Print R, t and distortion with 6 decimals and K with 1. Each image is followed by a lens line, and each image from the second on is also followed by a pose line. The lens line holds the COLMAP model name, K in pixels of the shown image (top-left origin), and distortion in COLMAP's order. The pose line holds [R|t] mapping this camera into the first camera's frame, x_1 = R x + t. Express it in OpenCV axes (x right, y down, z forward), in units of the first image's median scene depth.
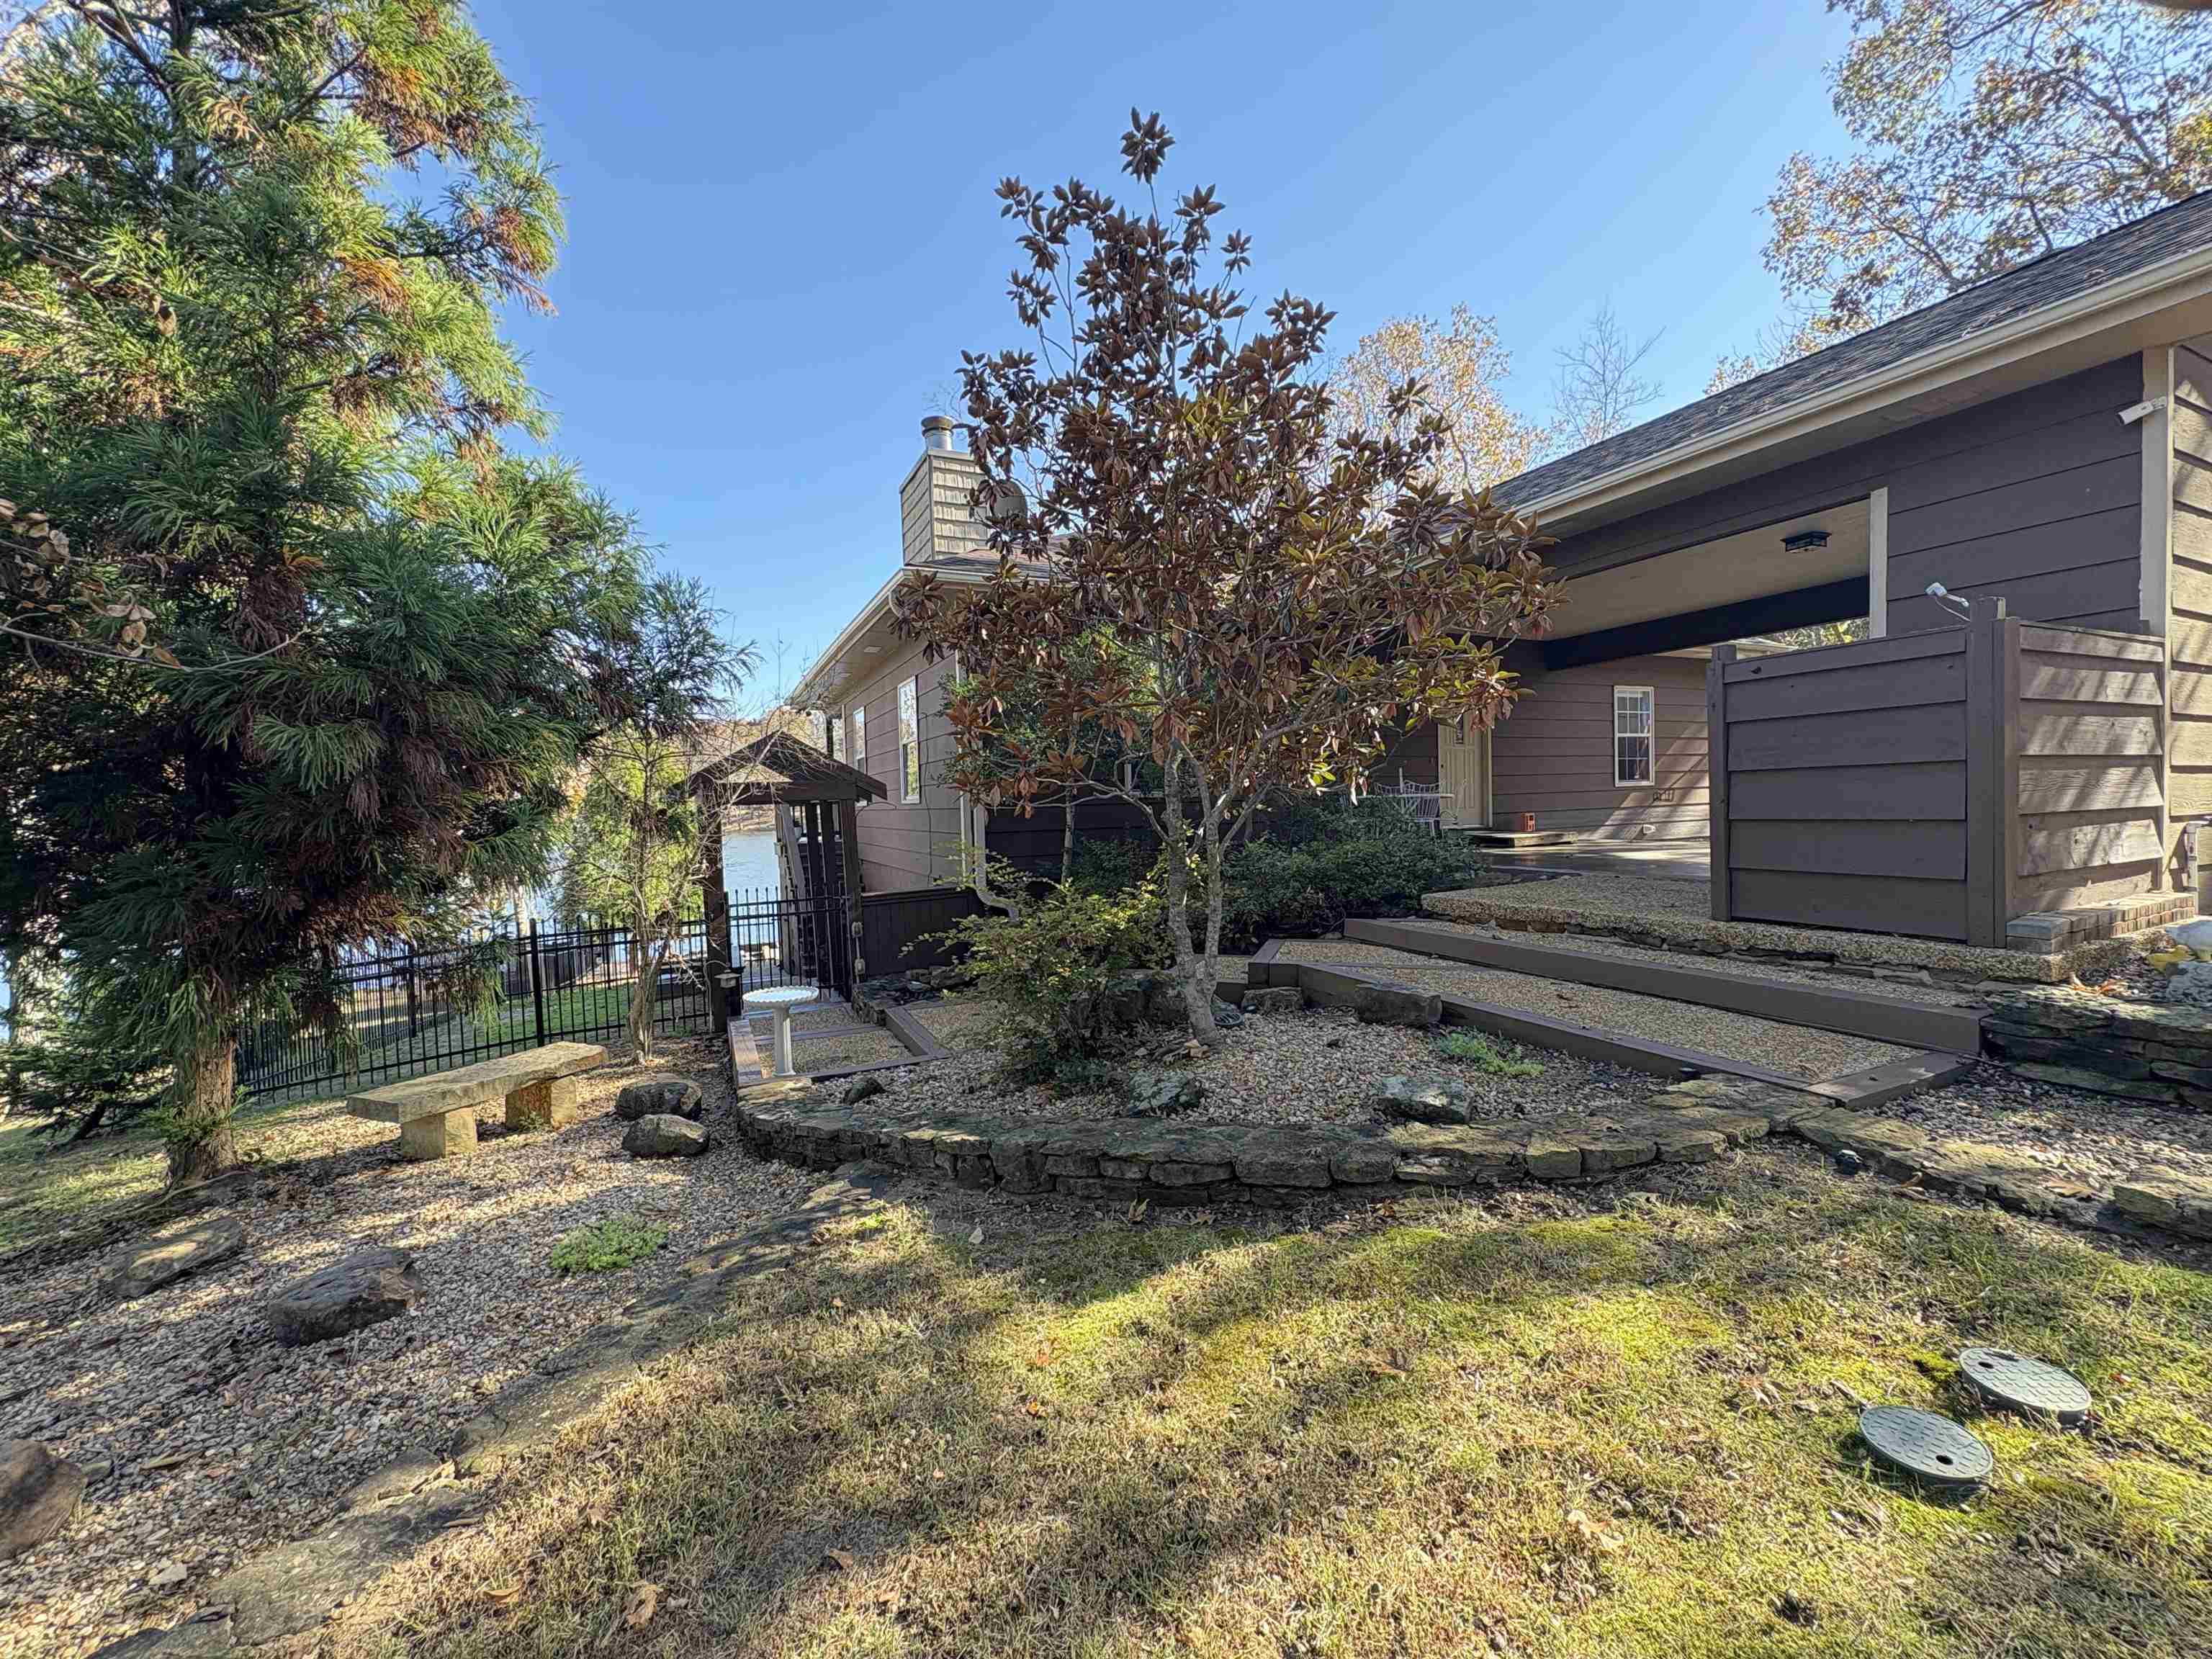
lens RADIAL K [[880.3, 0, 1105.7], [0, 880.3, 831.6], [0, 0, 1]] dist [-0.000650, 0.000411]
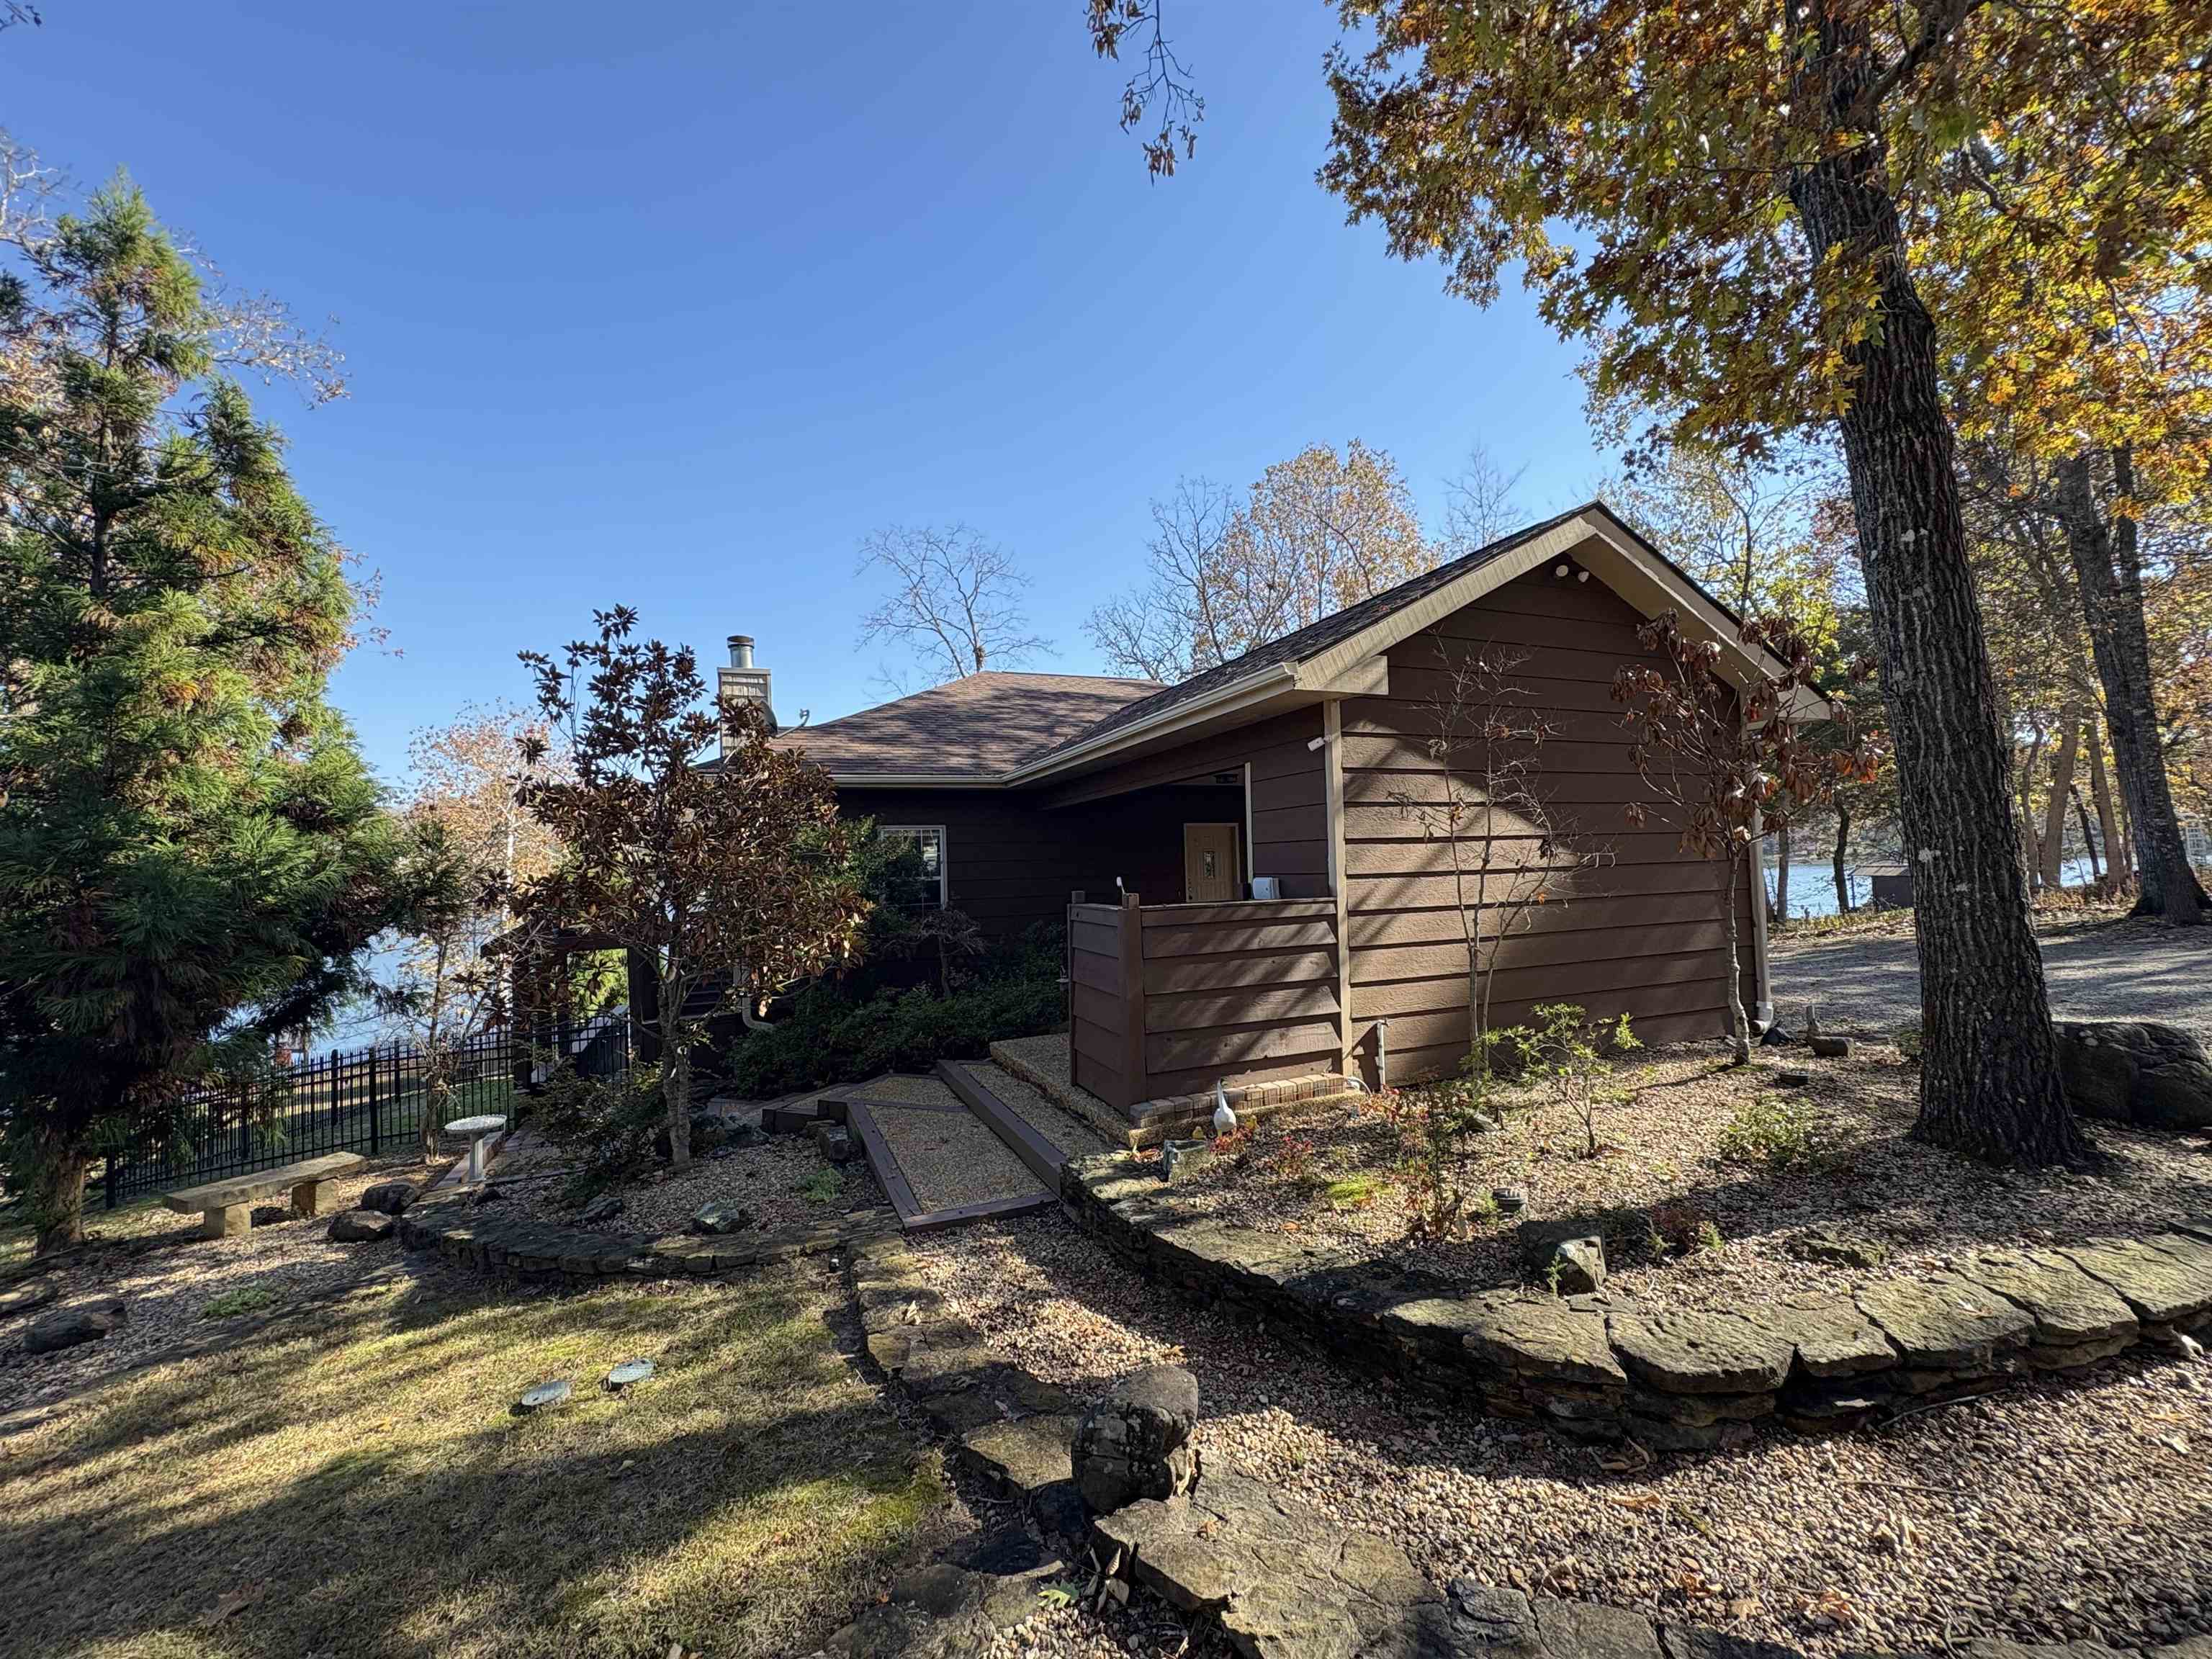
lens RADIAL K [[880.3, 0, 1106.1], [0, 880.3, 832.0], [0, 0, 1]] dist [-0.000650, 0.000411]
pose [[0.998595, -0.006281, -0.052614, 0.897609], [0.002917, 0.997960, -0.063769, -0.235949], [0.052907, 0.063526, 0.996577, -0.492275]]
